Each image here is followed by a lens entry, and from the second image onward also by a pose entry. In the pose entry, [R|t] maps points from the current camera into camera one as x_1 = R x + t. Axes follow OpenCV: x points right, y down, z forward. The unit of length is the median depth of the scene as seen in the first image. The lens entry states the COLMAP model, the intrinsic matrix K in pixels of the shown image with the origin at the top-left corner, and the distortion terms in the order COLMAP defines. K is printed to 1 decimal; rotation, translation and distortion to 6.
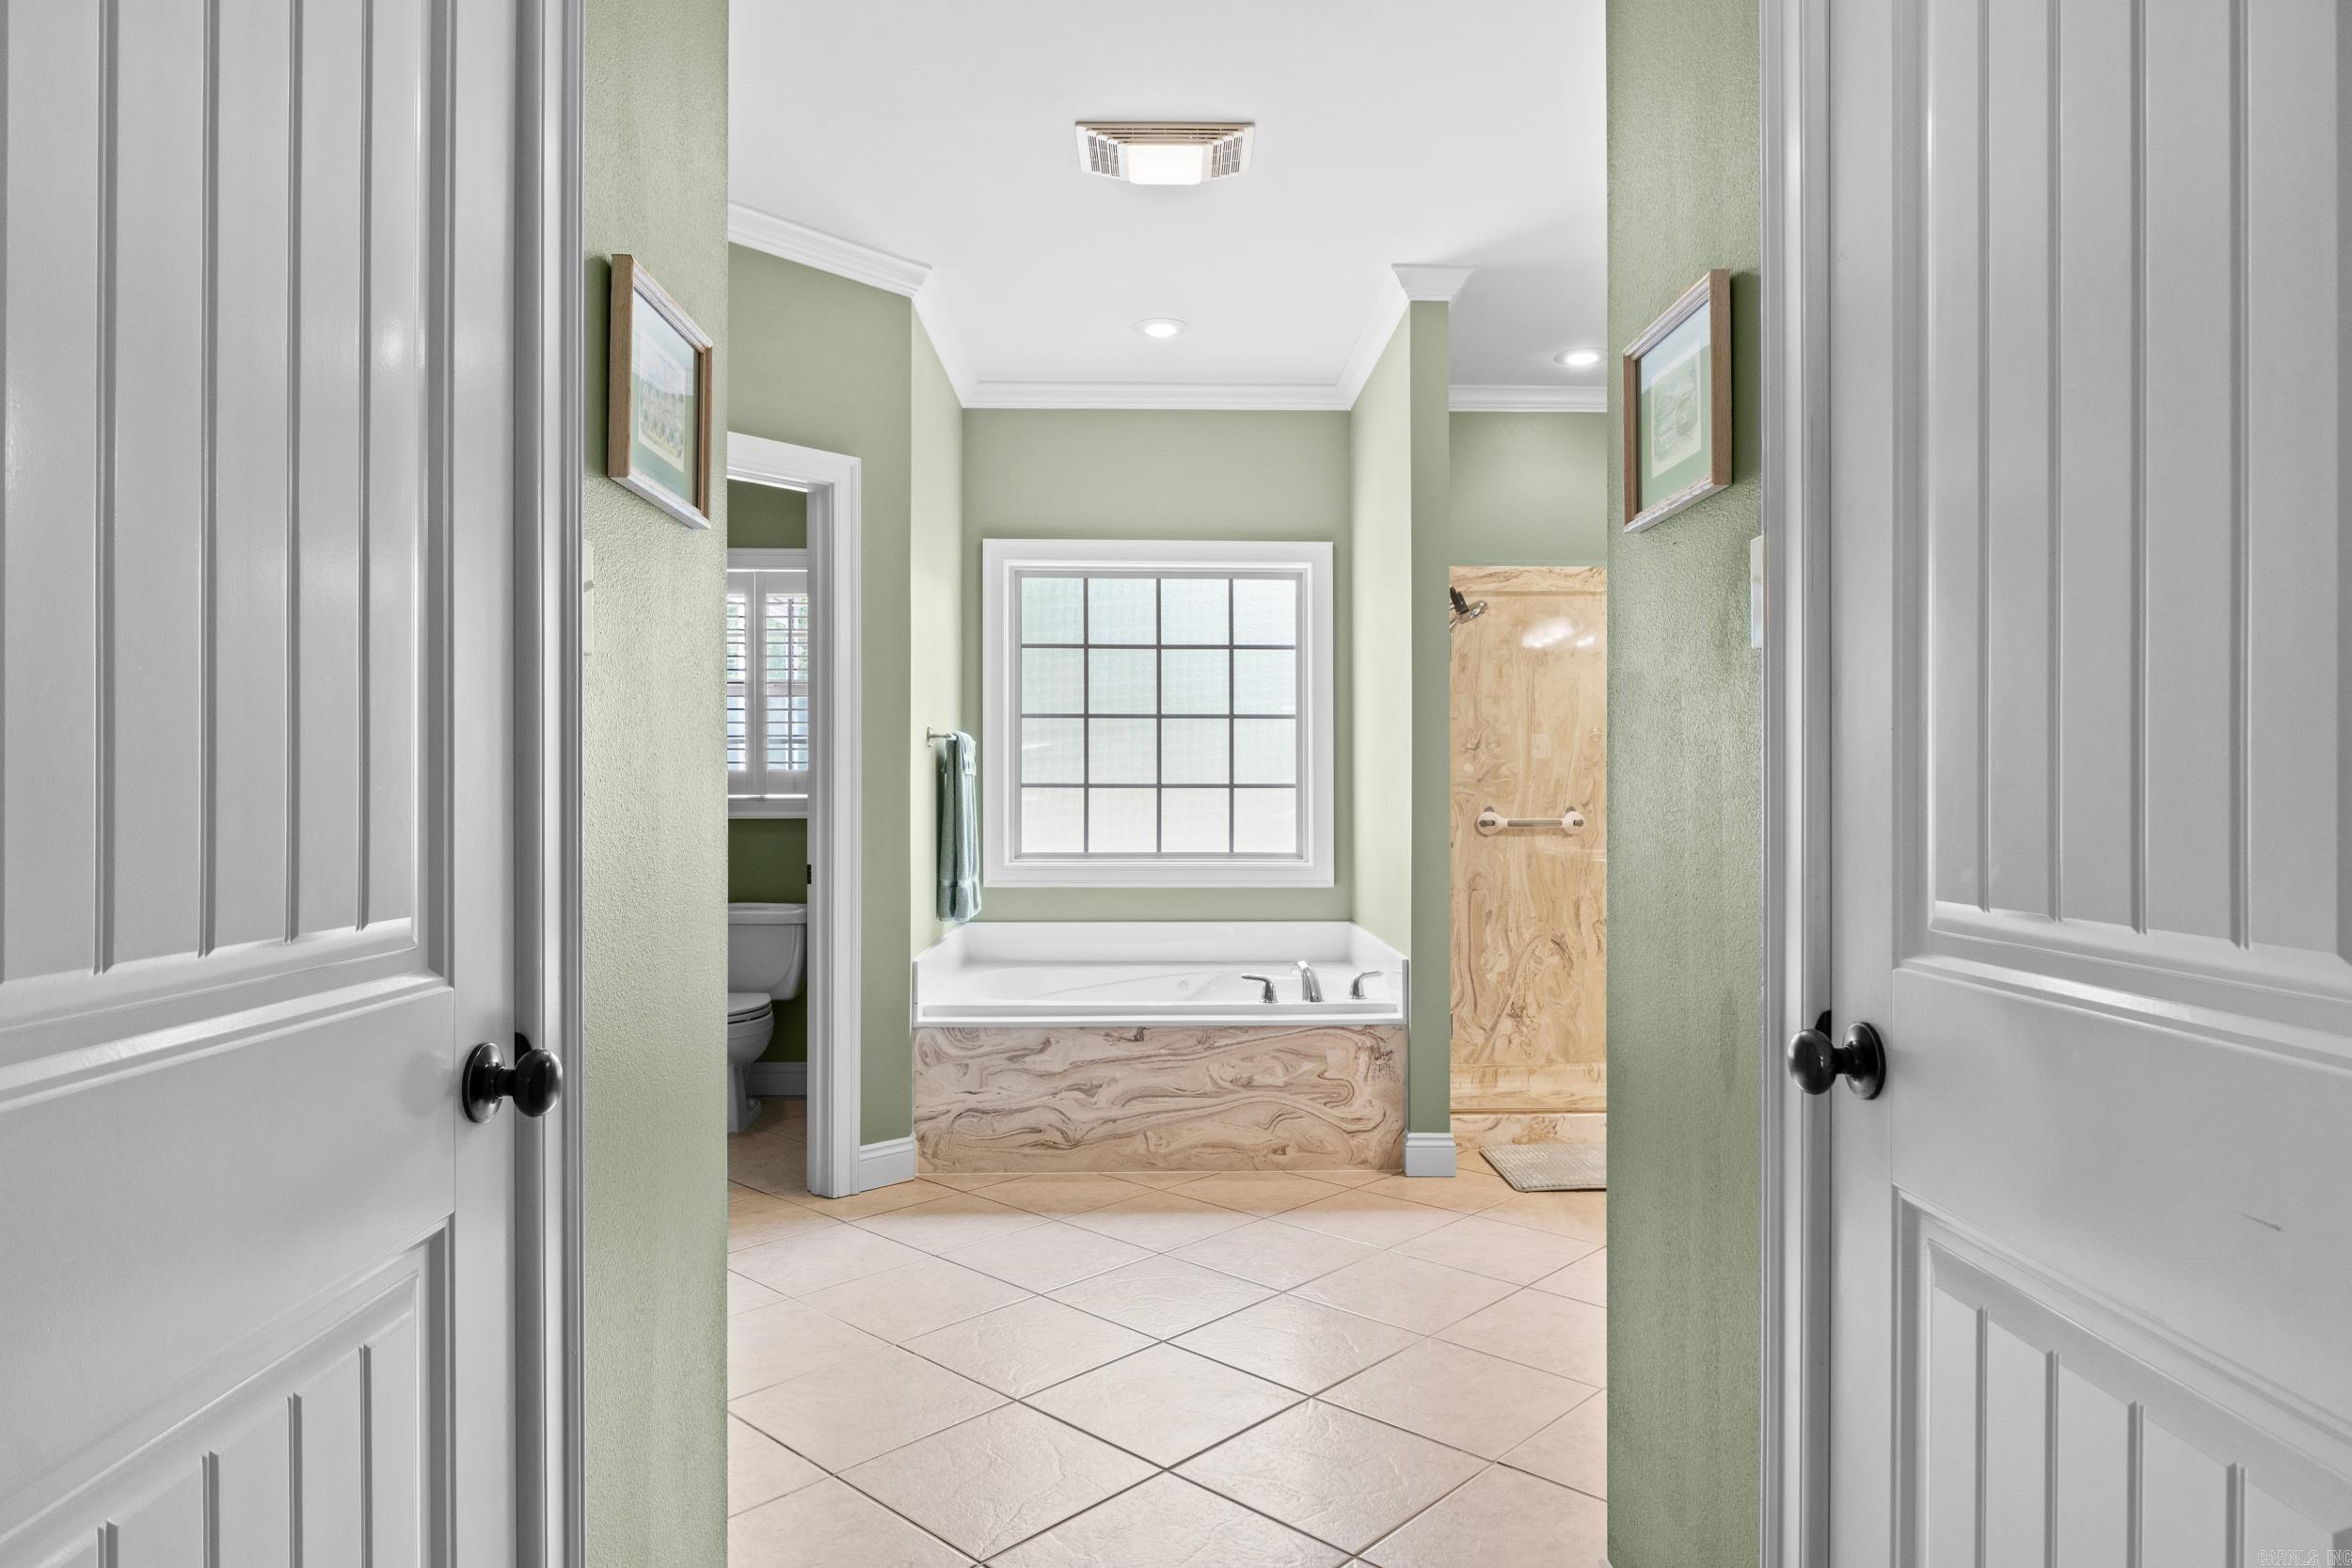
lens RADIAL K [[1431.3, 0, 1180.3], [0, 1431.3, 811.3], [0, 0, 1]] dist [-0.005265, 0.000002]
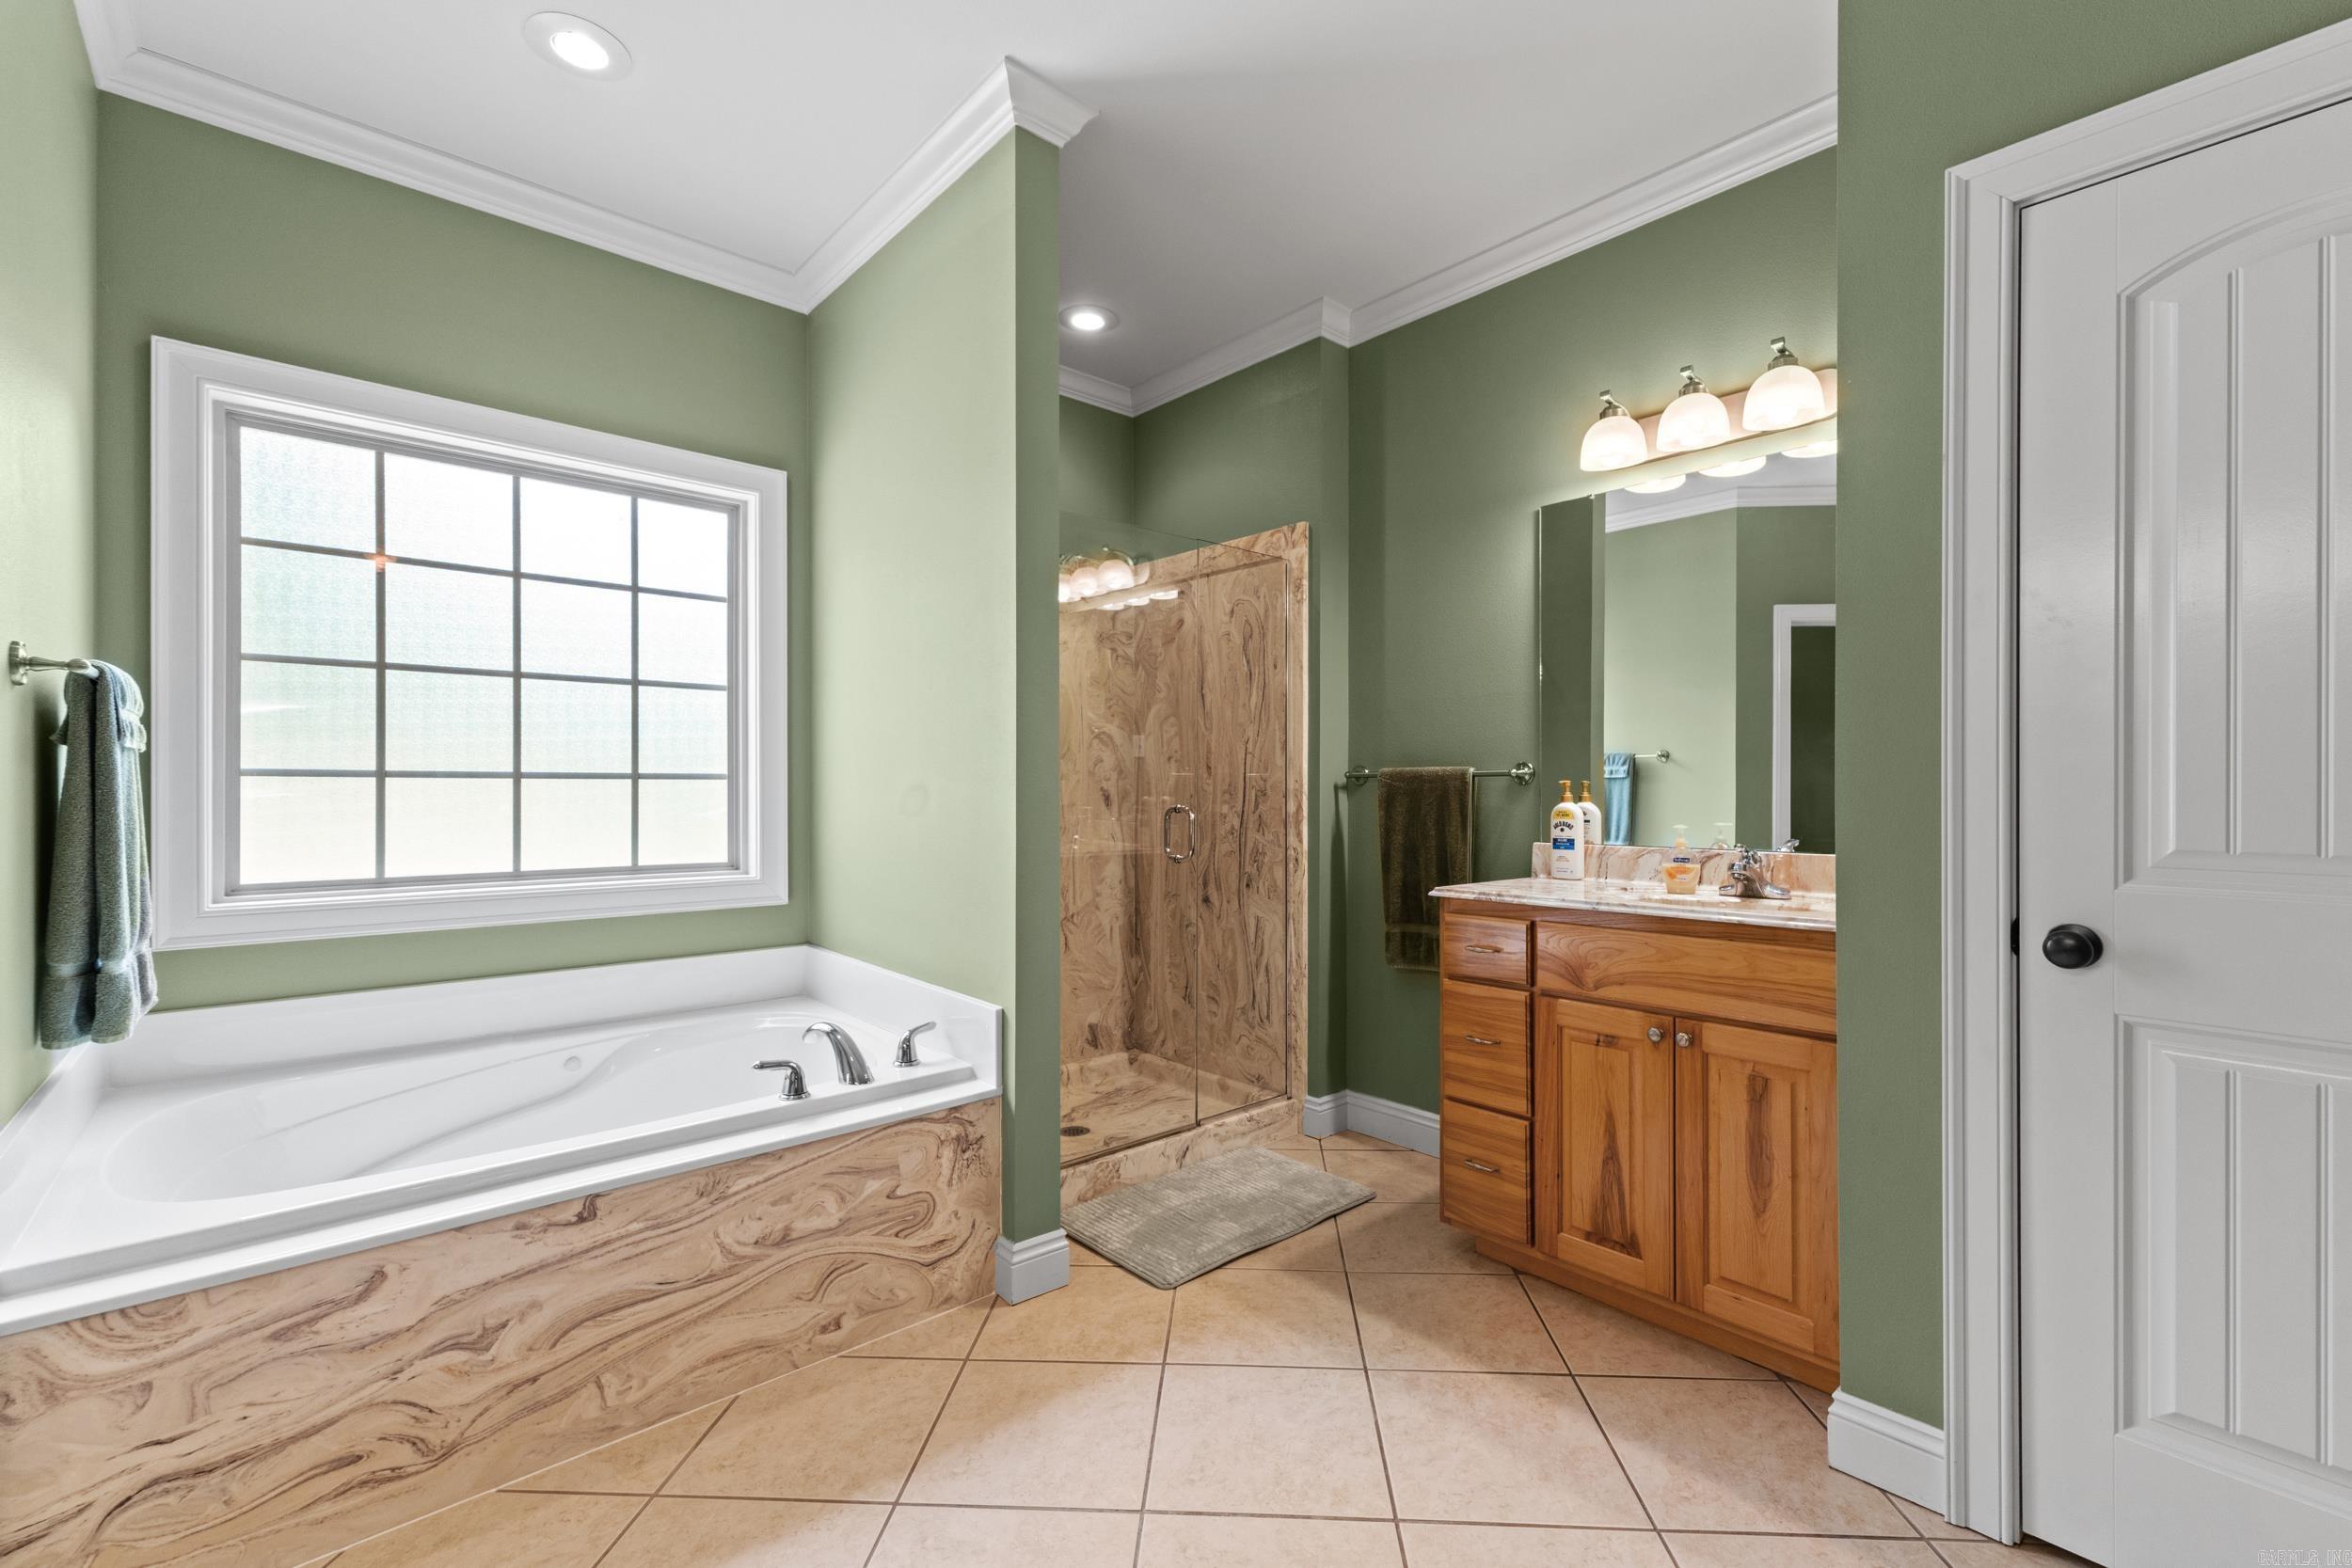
lens RADIAL K [[996.2, 0, 1202.8], [0, 996.2, 788.9], [0, 0, 1]] dist [0.003371, -0.000290]
pose [[0.755281, 0.000442, 0.655400, -0.103416], [0.006372, 0.999948, -0.008017, -0.006445], [-0.655370, 0.010231, 0.755239, 0.535767]]
